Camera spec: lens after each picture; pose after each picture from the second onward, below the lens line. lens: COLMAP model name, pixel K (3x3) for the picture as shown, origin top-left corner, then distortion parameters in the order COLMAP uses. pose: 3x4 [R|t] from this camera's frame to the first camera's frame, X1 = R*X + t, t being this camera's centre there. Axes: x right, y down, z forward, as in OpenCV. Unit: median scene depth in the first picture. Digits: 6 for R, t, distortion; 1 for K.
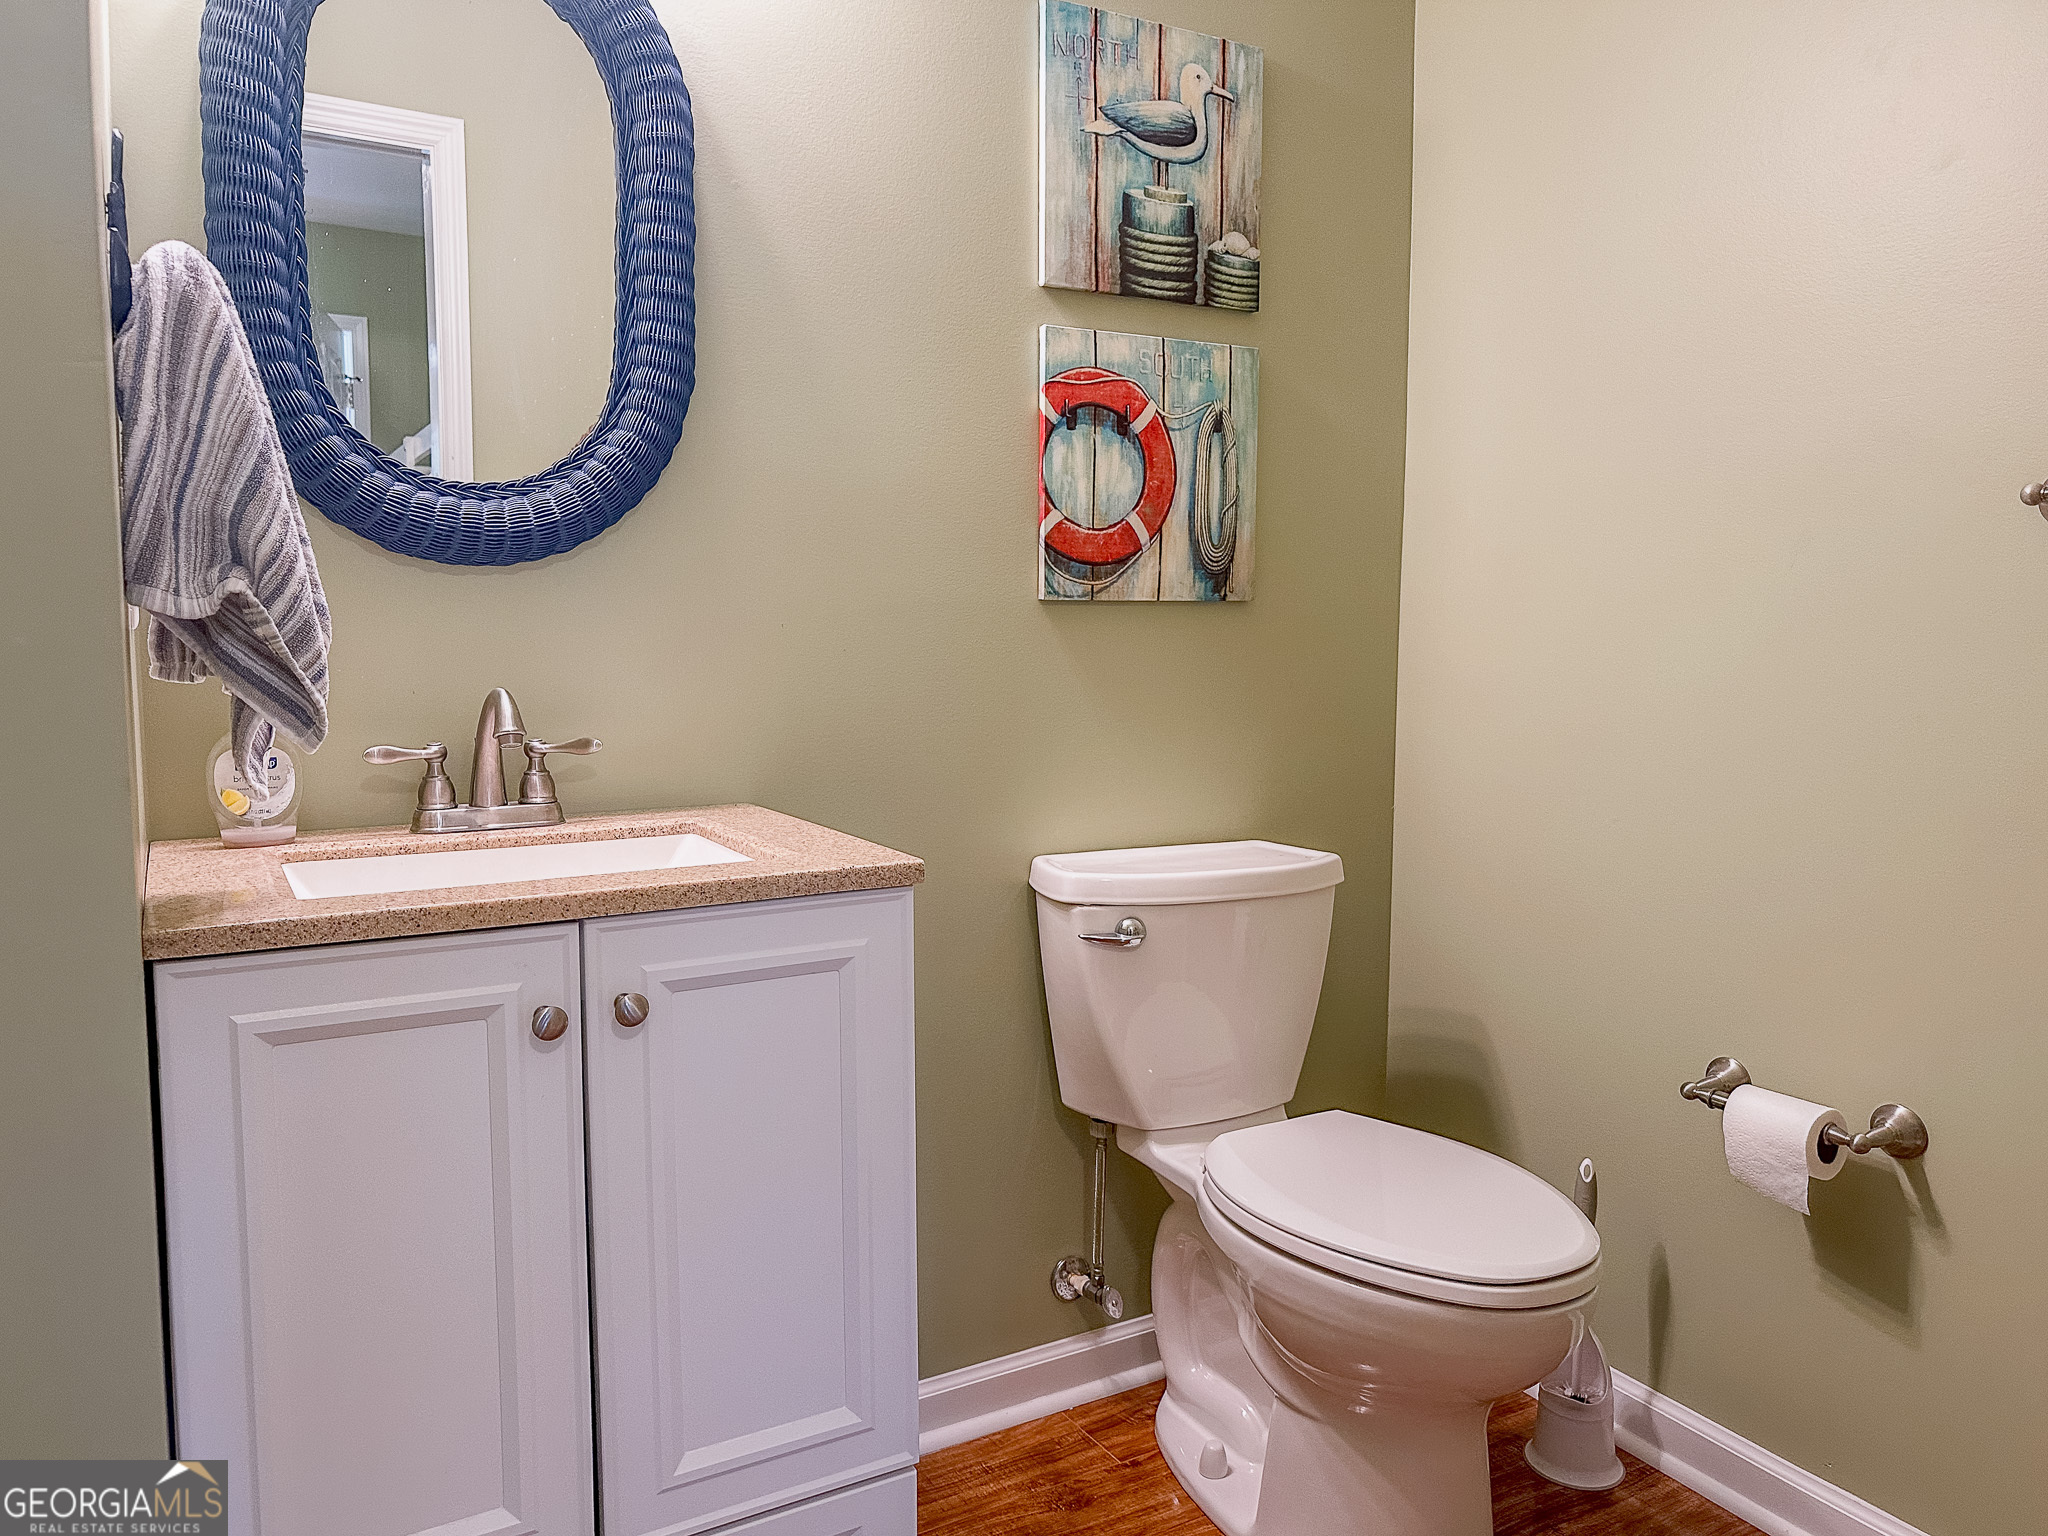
lens RADIAL K [[1471.5, 0, 1006.4], [0, 1471.5, 776.2], [0, 0, 1]] dist [0.003272, 0.004083]
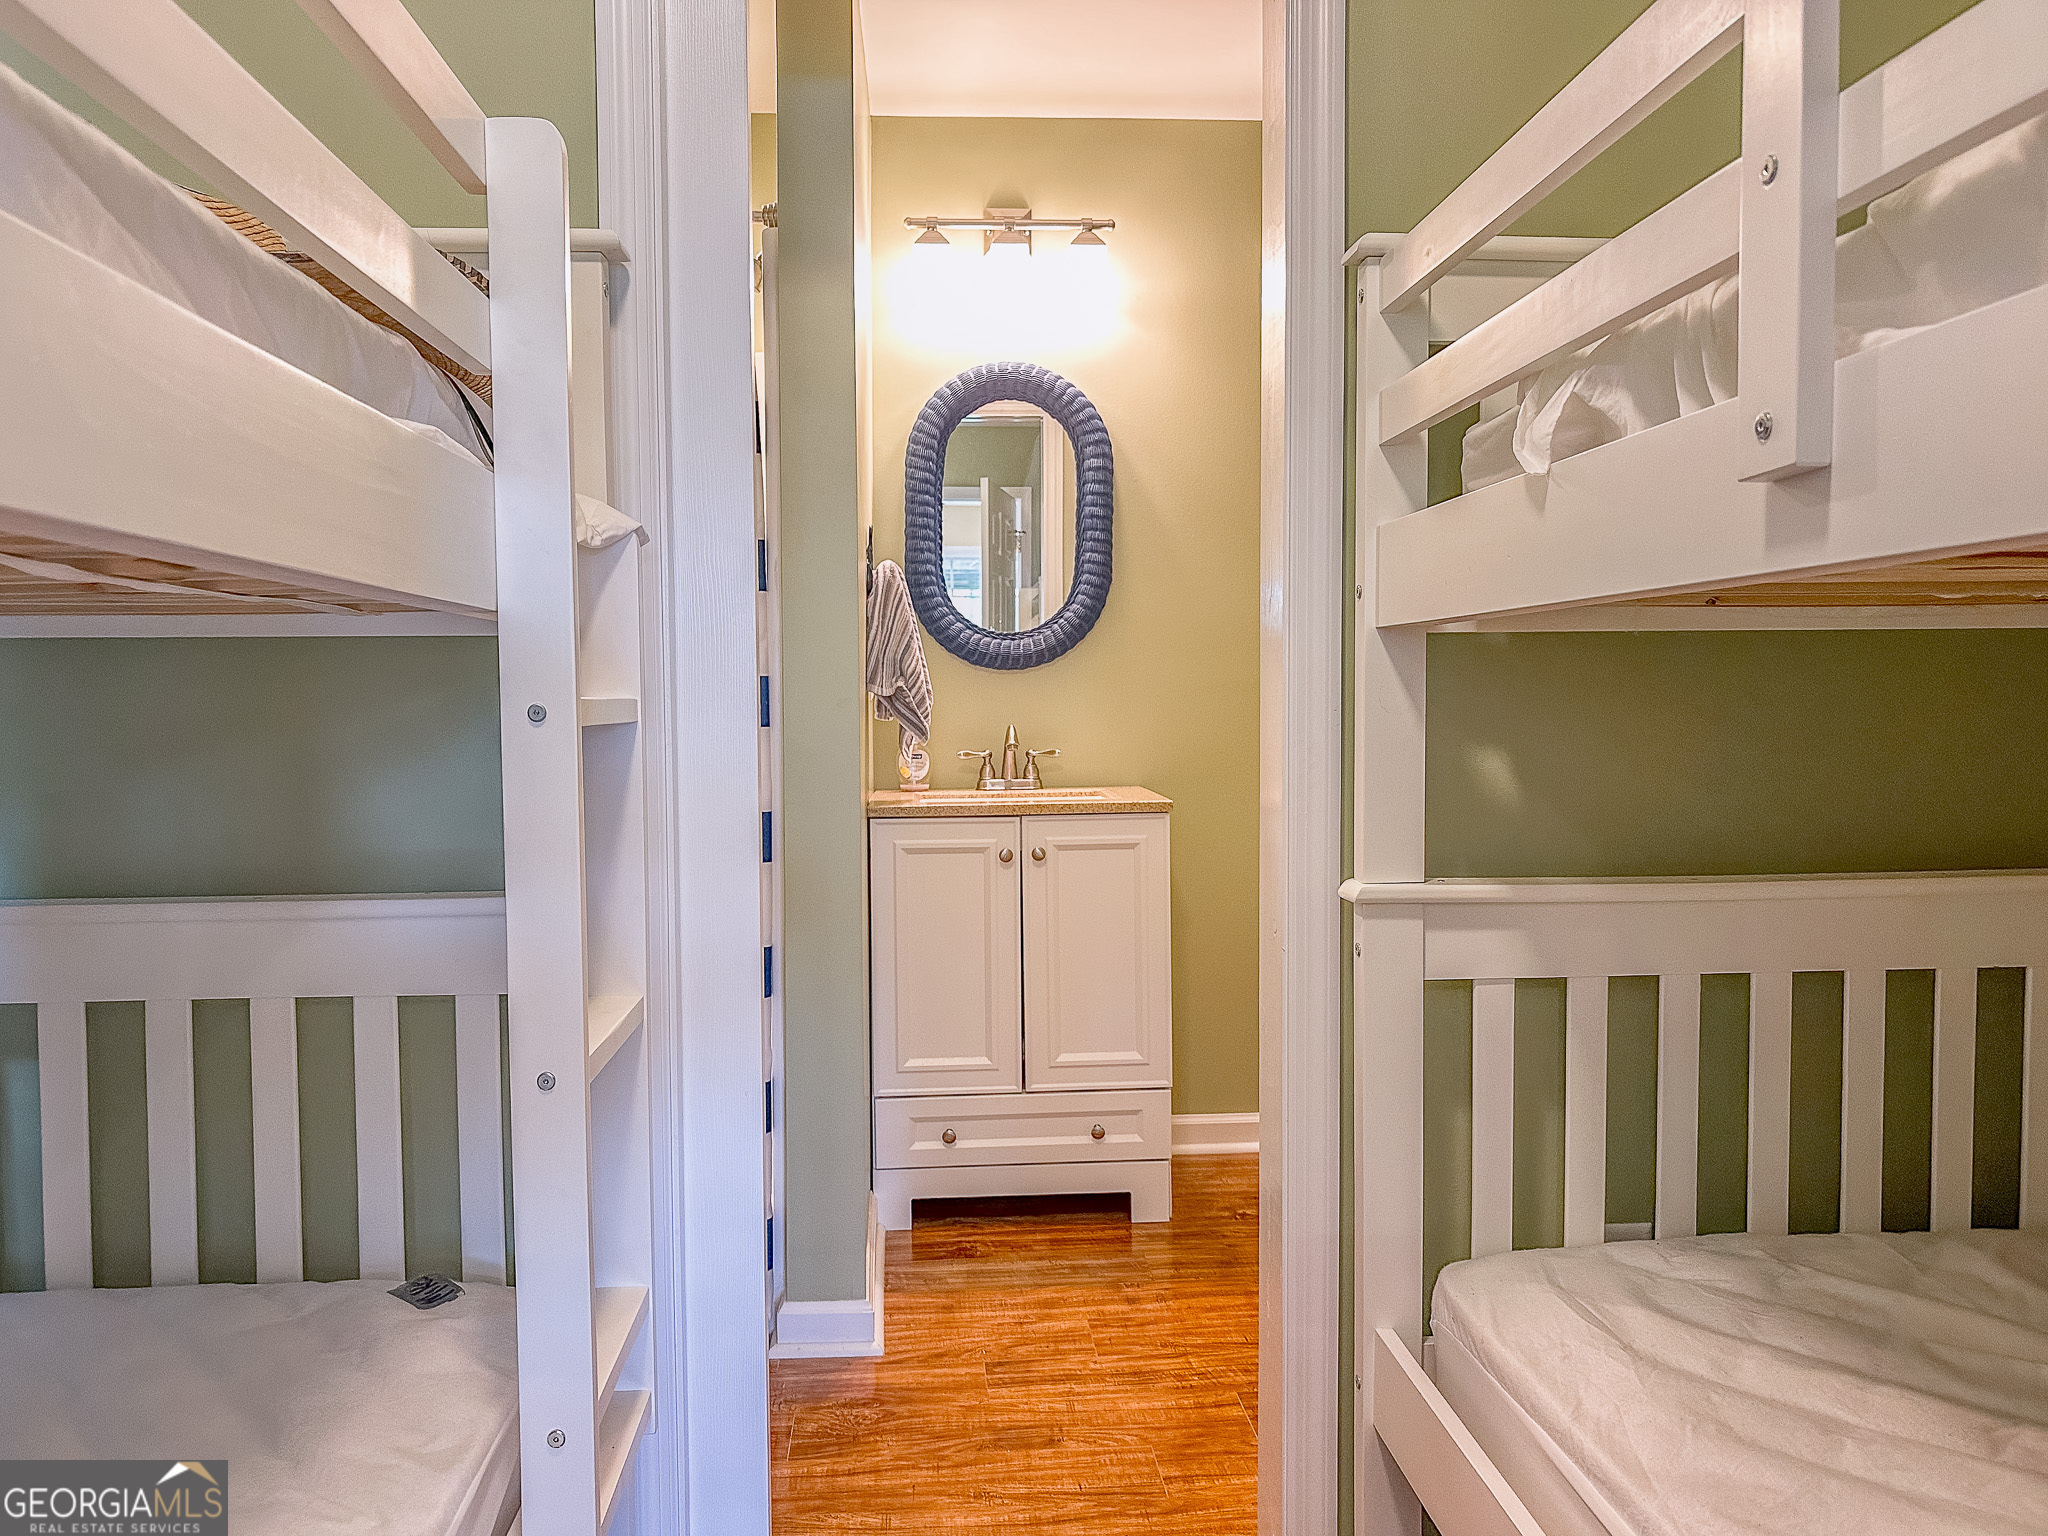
lens RADIAL K [[1471.5, 0, 1027.8], [0, 1471.5, 762.1], [0, 0, 1]] dist [0.003272, 0.004083]
pose [[0.903228, 0.010303, -0.429038, 0.674746], [-0.034728, 0.998188, -0.049140, 0.111467], [0.427754, 0.059284, 0.901949, -1.060510]]
